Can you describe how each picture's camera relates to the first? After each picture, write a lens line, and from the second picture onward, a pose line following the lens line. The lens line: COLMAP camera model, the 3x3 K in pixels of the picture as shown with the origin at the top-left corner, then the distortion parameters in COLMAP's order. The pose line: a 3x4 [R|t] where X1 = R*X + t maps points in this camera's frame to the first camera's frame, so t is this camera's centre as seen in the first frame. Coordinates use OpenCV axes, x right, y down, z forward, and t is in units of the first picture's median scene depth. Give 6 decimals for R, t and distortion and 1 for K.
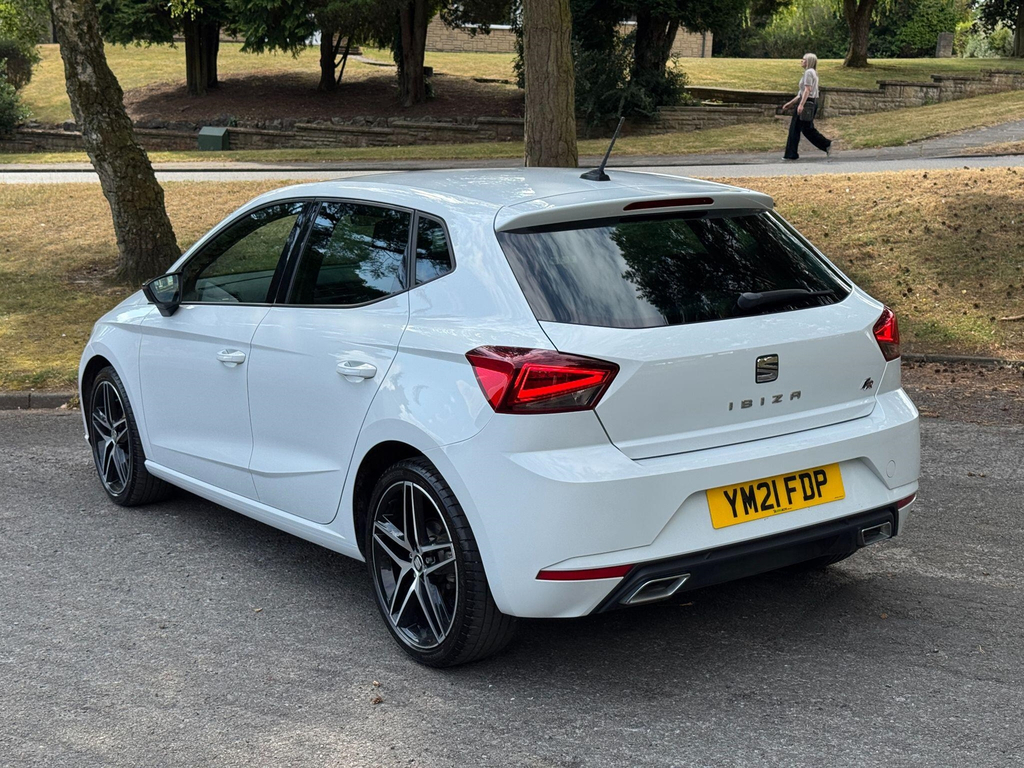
lens RADIAL K [[1480.4, 0, 510.5], [0, 1480.4, 395.5], [0, 0, 1]] dist [0.202358, -0.466580]
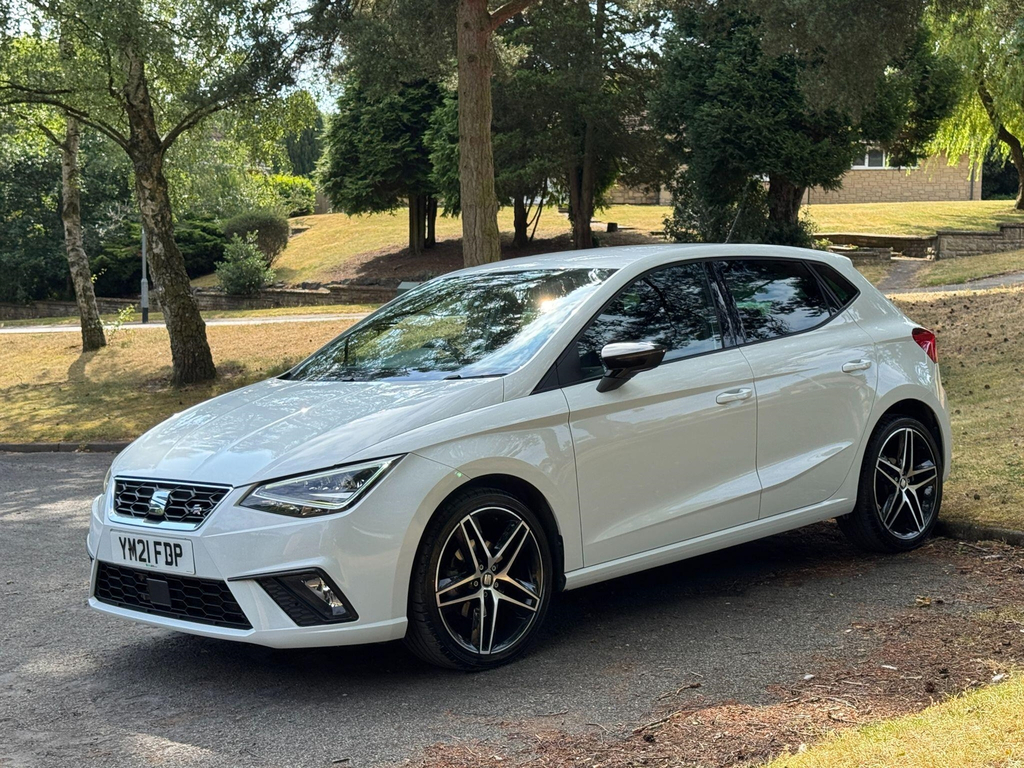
lens RADIAL K [[1722.3, 0, 505.7], [0, 1722.3, 381.2], [0, 0, 1]] dist [0.158929, -0.154796]
pose [[0.962517, -0.007854, -0.271106, 0.245670], [-0.024492, 0.992980, -0.115722, 0.051495], [0.270112, 0.118025, 0.955568, -0.254790]]
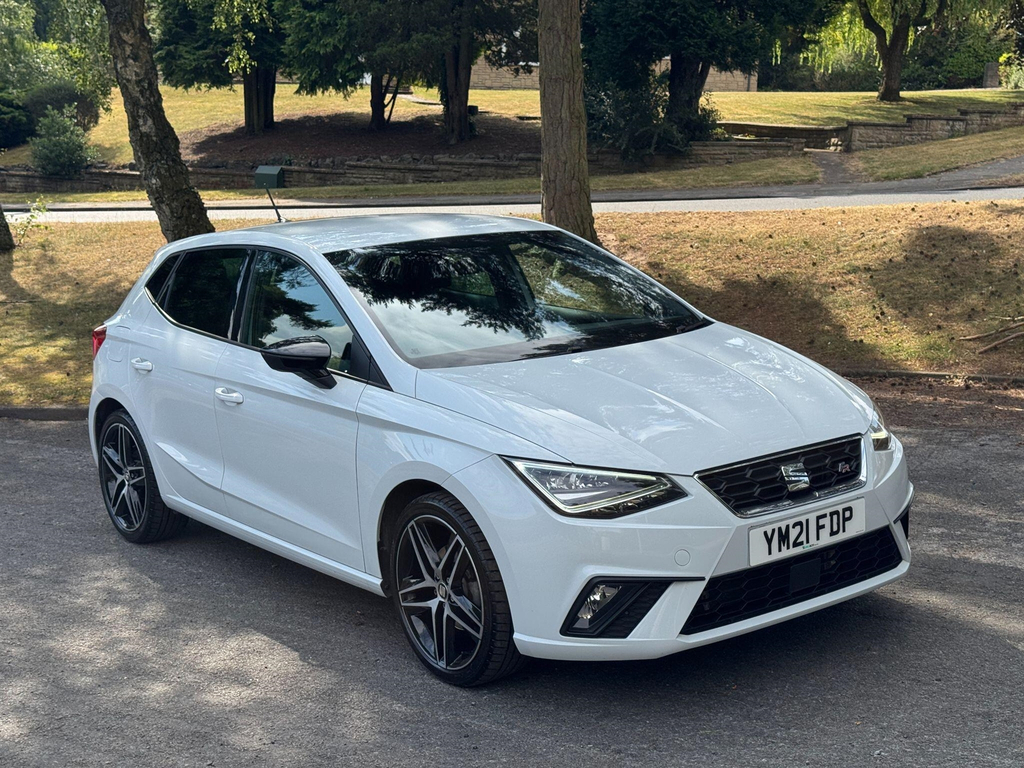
lens RADIAL K [[1497.0, 0, 510.7], [0, 1497.0, 401.1], [0, 0, 1]] dist [0.189527, -0.432765]
pose [[0.999083, -0.003005, -0.042707, 0.017452], [0.002247, 0.999839, -0.017788, 0.005829], [0.042754, 0.017675, 0.998929, -0.053817]]
